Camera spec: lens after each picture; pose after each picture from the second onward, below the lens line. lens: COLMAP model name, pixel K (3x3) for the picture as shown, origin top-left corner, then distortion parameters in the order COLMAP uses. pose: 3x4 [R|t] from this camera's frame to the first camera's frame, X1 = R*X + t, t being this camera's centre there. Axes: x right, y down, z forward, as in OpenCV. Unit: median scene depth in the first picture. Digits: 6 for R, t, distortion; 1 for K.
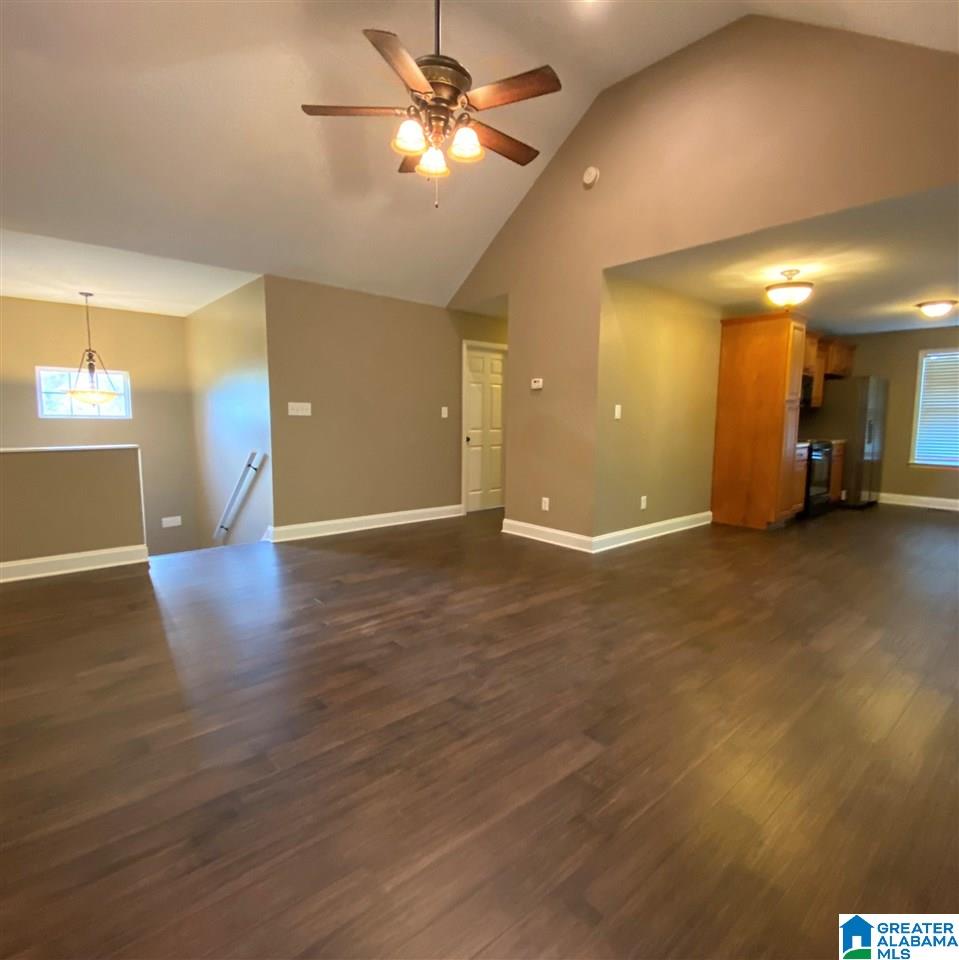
lens RADIAL K [[521.5, 0, 492.4], [0, 521.5, 480.0], [0, 0, 1]] dist [0.049542, -0.043332]
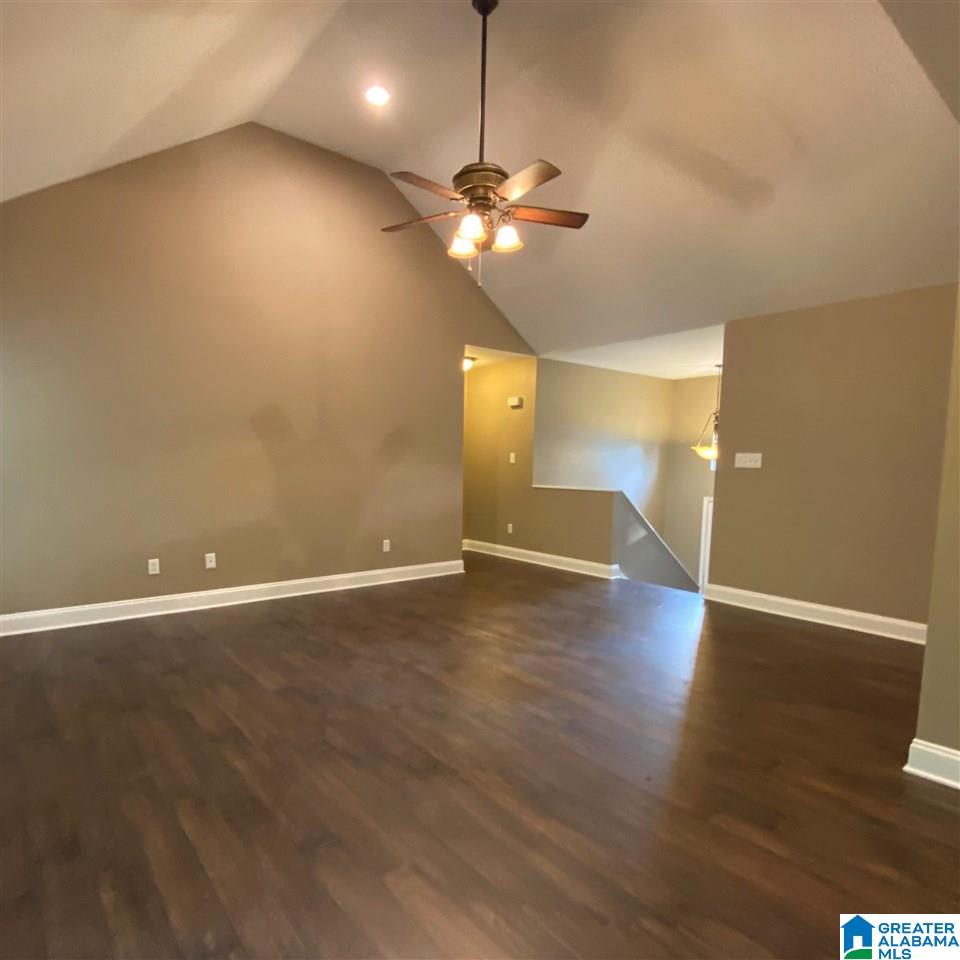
lens RADIAL K [[607.1, 0, 477.9], [0, 607.1, 524.2], [0, 0, 1]] dist [0.086963, -0.081498]
pose [[-0.054978, 0.093013, -0.994146, 0.695797], [-0.133587, 0.986016, 0.099639, -0.070498], [0.989511, 0.138283, -0.041784, 0.600848]]
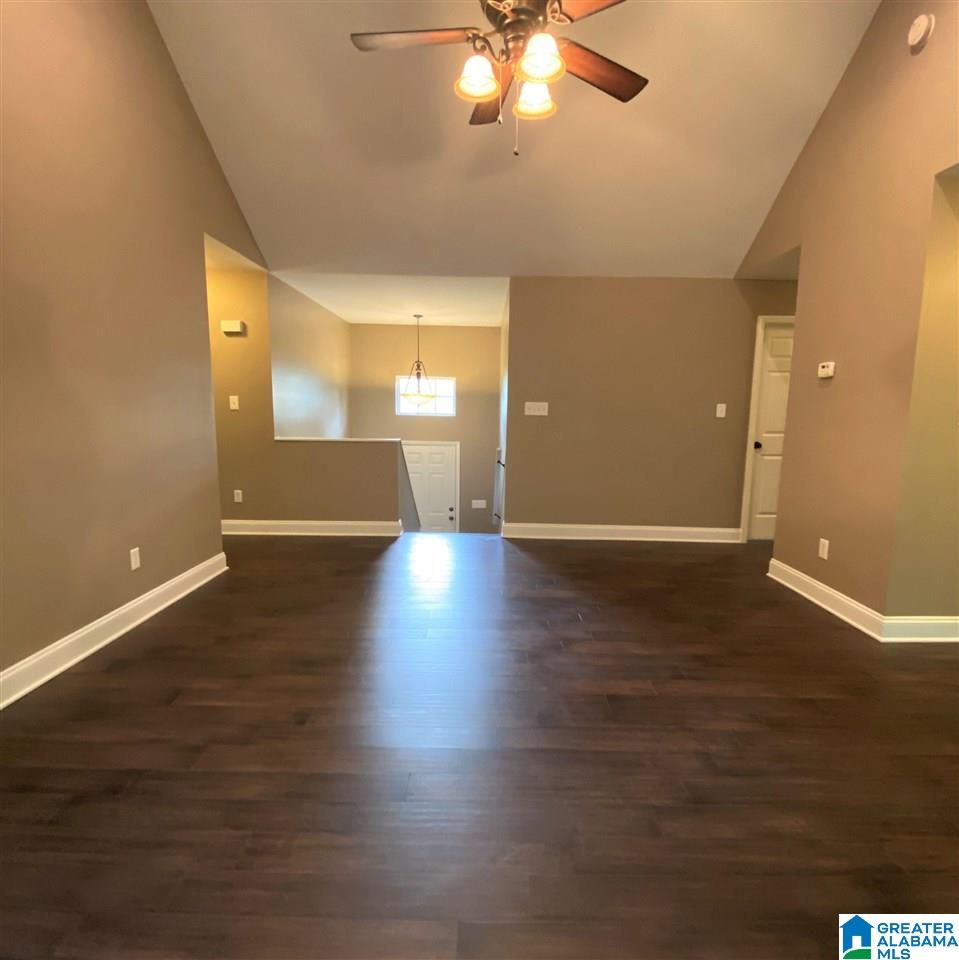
lens RADIAL K [[521.5, 0, 492.4], [0, 521.5, 480.0], [0, 0, 1]] dist [0.049542, -0.043332]
pose [[0.749260, 0.090769, -0.656026, 0.224188], [-0.085740, 0.995522, 0.039816, -0.033044], [0.656702, 0.026415, 0.753687, 0.208457]]
